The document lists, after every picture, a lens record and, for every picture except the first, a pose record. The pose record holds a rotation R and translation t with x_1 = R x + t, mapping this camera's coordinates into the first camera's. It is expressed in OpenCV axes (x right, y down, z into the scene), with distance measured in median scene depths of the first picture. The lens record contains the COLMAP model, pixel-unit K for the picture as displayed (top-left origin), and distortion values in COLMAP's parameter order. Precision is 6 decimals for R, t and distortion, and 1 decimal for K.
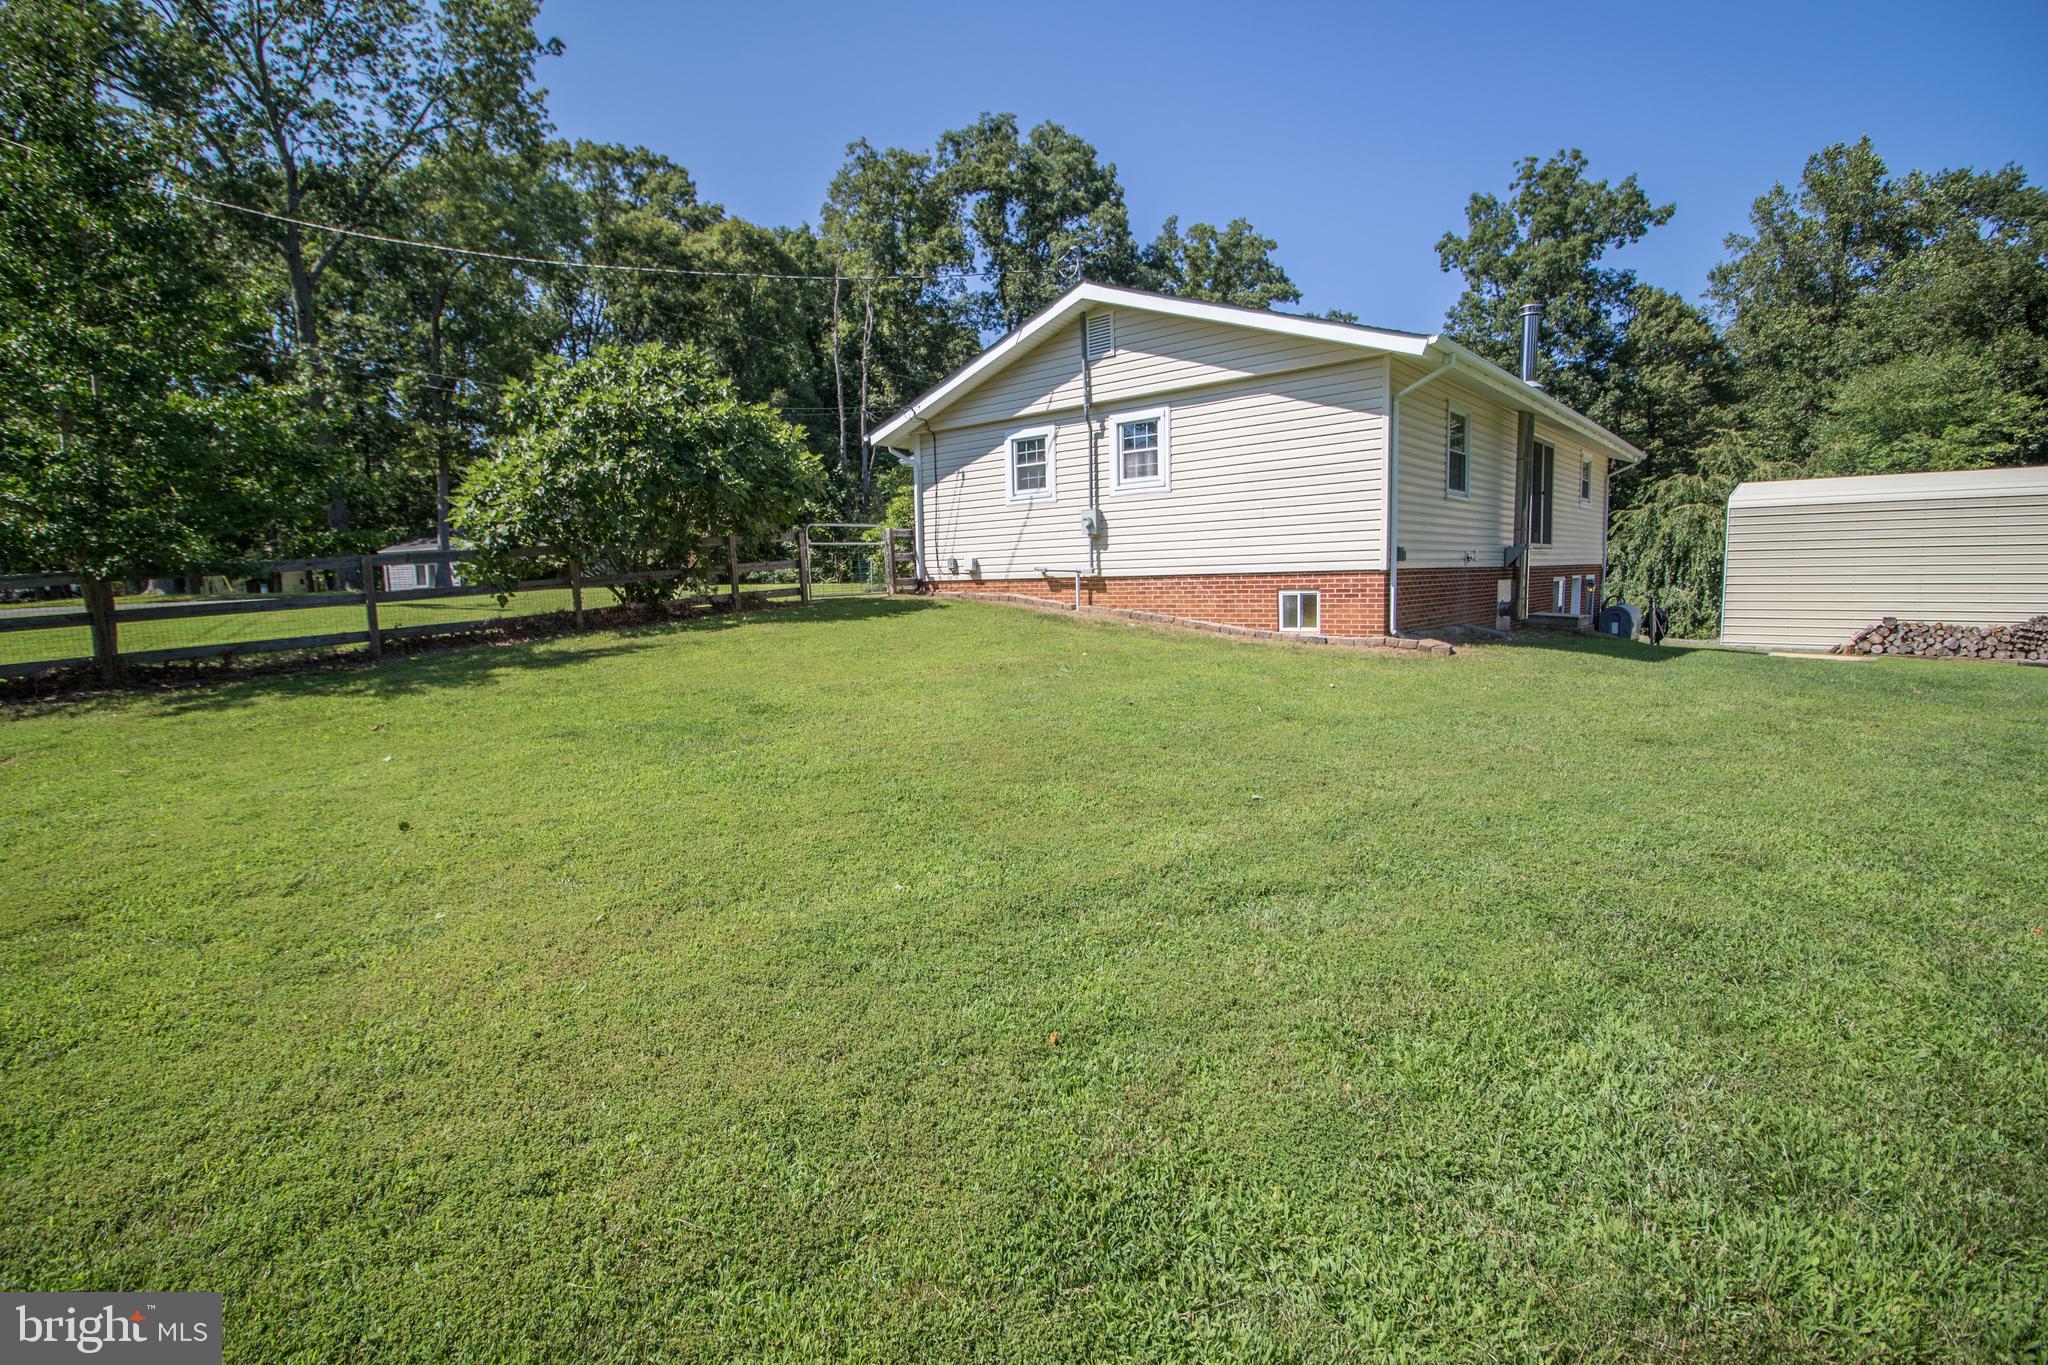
lens RADIAL K [[939.4, 0, 1021.5], [0, 939.4, 674.9], [0, 0, 1]] dist [-0.002420, -0.012502]
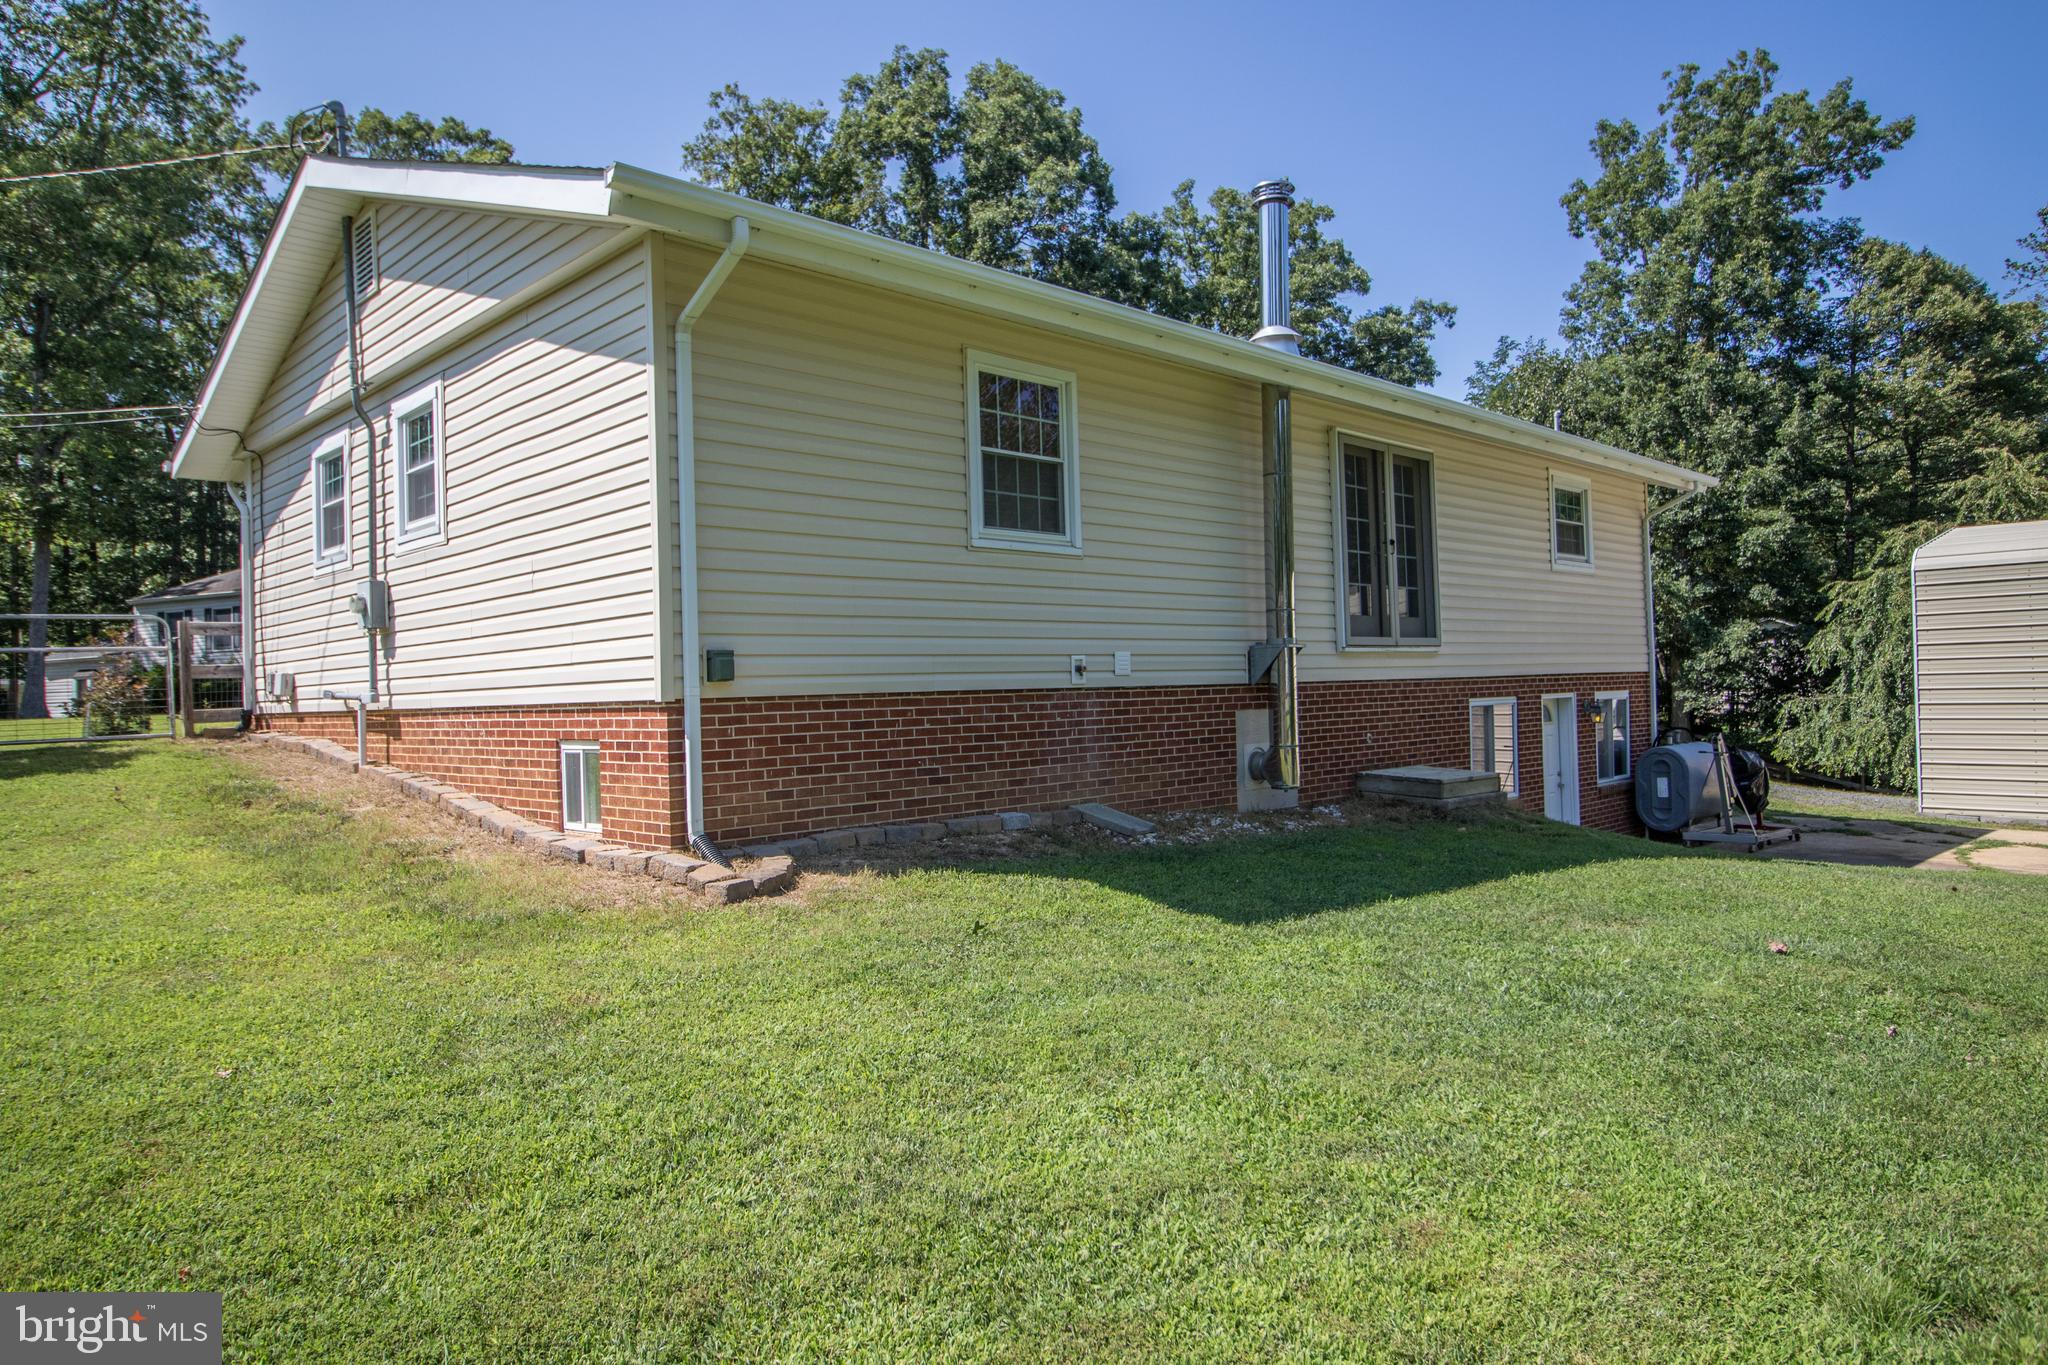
lens RADIAL K [[1277.5, 0, 1021.6], [0, 1277.5, 674.0], [0, 0, 1]] dist [0.000053, -0.001041]
pose [[0.996198, -0.006224, -0.086891, 0.169201], [-0.003634, 0.993607, -0.112834, -0.015793], [0.087038, 0.112721, 0.989807, 0.114185]]
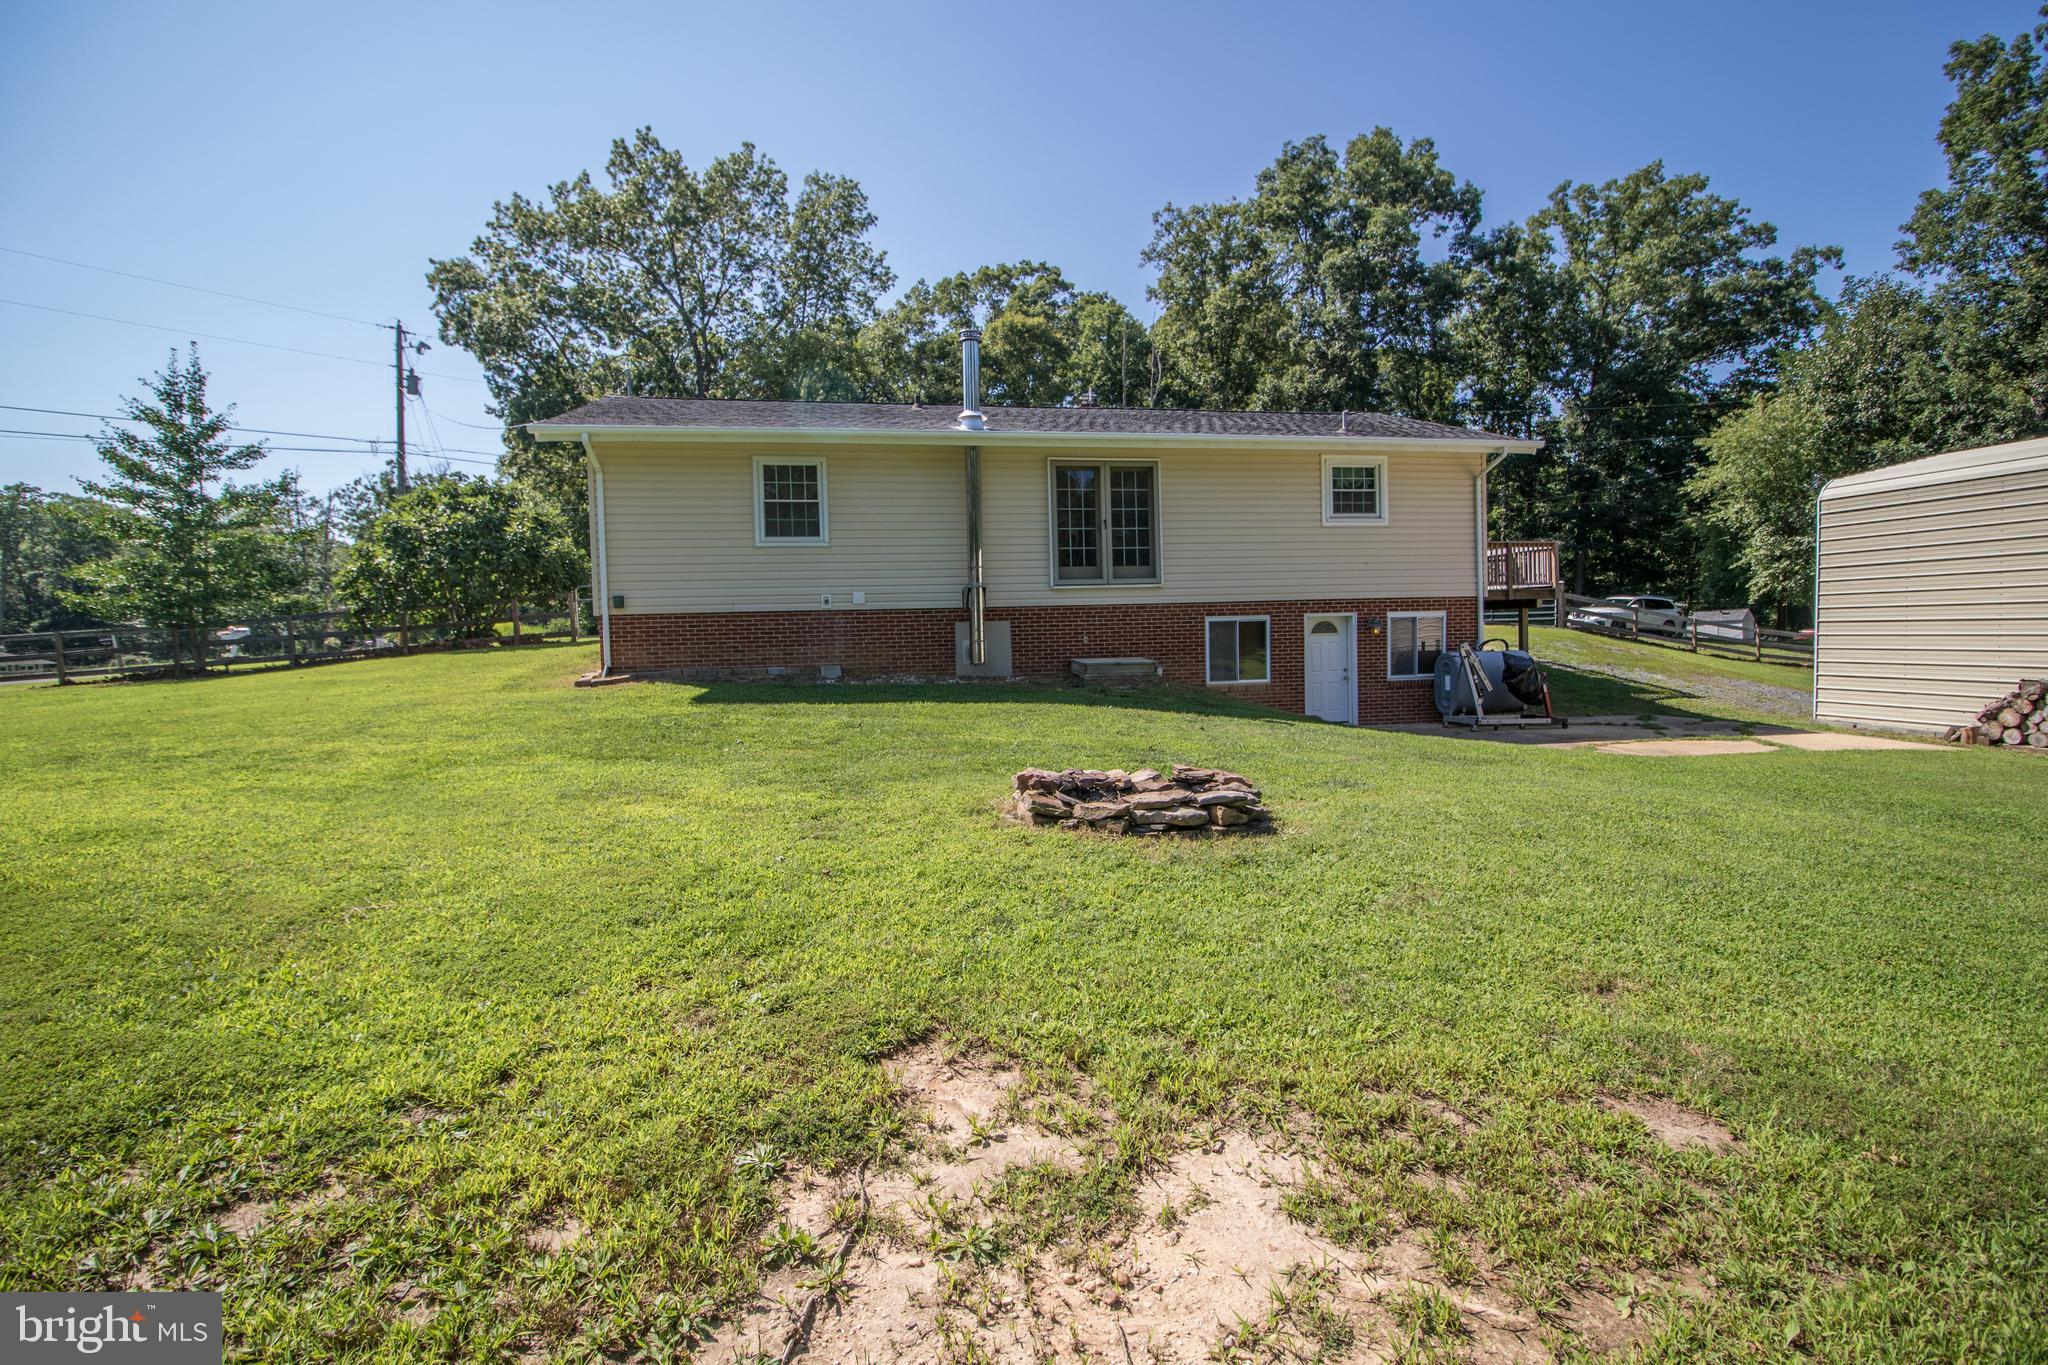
lens RADIAL K [[939.4, 0, 1021.5], [0, 939.4, 674.9], [0, 0, 1]] dist [-0.002420, -0.012502]
pose [[0.788292, 0.028043, -0.614661, 0.428757], [-0.054520, 0.998215, -0.024379, -0.010473], [0.612881, 0.052730, 0.788414, 0.110132]]
